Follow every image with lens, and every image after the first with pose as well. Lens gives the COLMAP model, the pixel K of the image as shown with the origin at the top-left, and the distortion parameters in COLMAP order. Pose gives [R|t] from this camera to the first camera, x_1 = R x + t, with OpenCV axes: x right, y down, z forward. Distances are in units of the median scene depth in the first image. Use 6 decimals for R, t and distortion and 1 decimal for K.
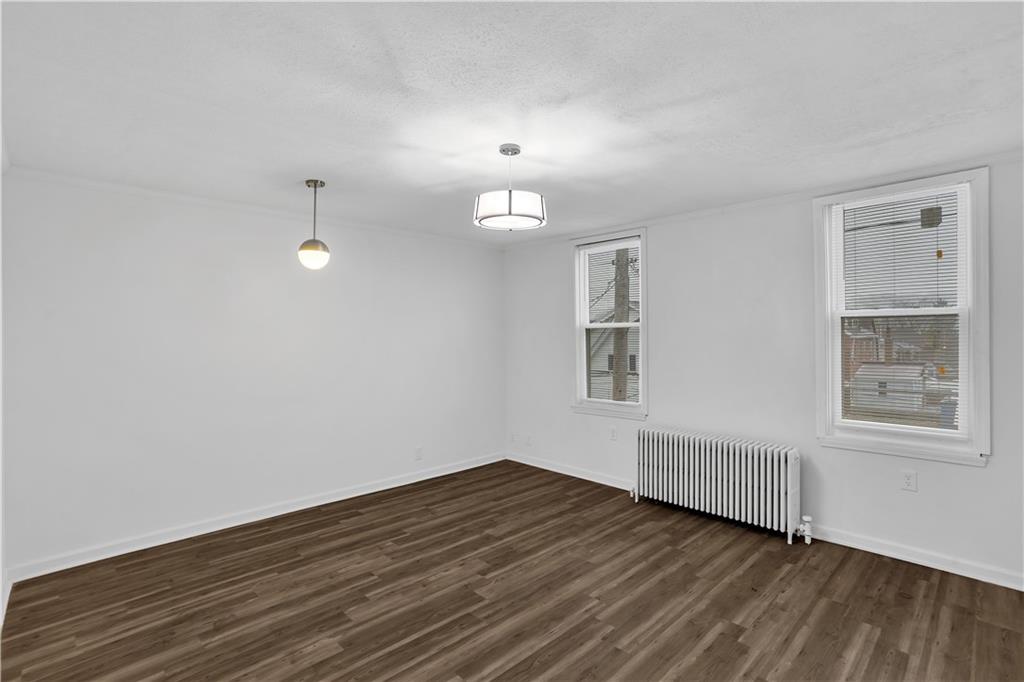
lens RADIAL K [[489.7, 0, 502.4], [0, 489.7, 340.7], [0, 0, 1]] dist [-0.049771, 0.030188]
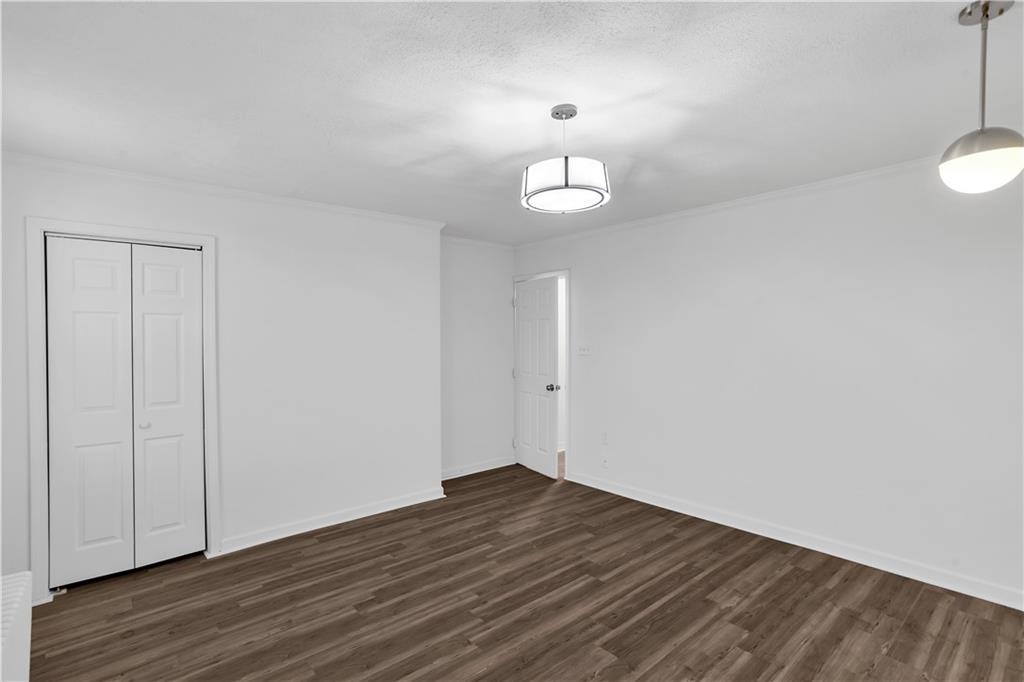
lens RADIAL K [[489.7, 0, 502.4], [0, 489.7, 340.7], [0, 0, 1]] dist [-0.049771, 0.030188]
pose [[-0.997788, 0.016163, 0.064479, 0.078421], [0.017018, 0.999774, 0.012735, -0.019121], [-0.064259, 0.013804, -0.997838, 1.979321]]
